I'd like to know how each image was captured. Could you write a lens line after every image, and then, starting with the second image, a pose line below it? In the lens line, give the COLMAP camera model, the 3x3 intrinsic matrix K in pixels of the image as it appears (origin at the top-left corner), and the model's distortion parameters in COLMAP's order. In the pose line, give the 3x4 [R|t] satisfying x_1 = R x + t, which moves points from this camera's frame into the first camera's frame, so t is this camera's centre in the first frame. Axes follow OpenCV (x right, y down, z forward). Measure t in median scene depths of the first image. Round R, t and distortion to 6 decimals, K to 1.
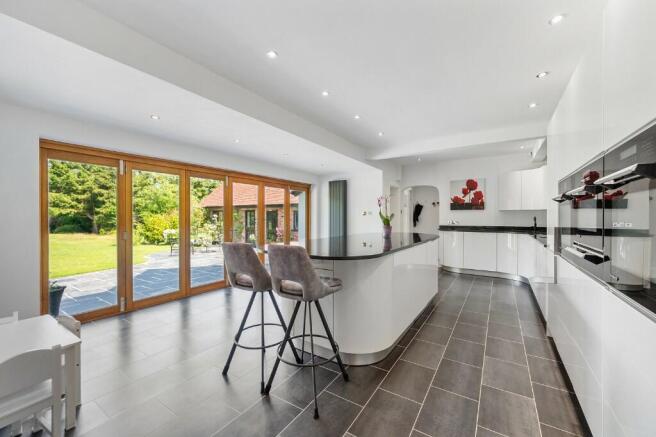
lens RADIAL K [[266.1, 0, 325.2], [0, 266.1, 219.2], [0, 0, 1]] dist [-0.000941, 0.000594]
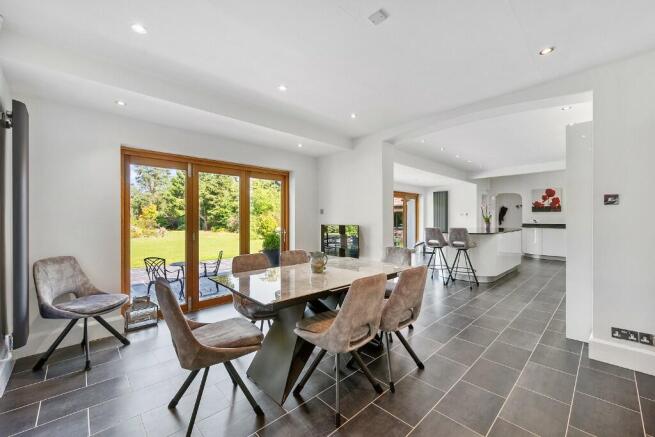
lens RADIAL K [[265.7, 0, 331.0], [0, 265.7, 216.3], [0, 0, 1]] dist [-0.000941, 0.000594]
pose [[0.975689, -0.002111, -0.219152, -0.208314], [-0.000469, 0.999931, -0.011721, 0.003435], [0.219161, 0.011538, 0.975620, -0.492544]]
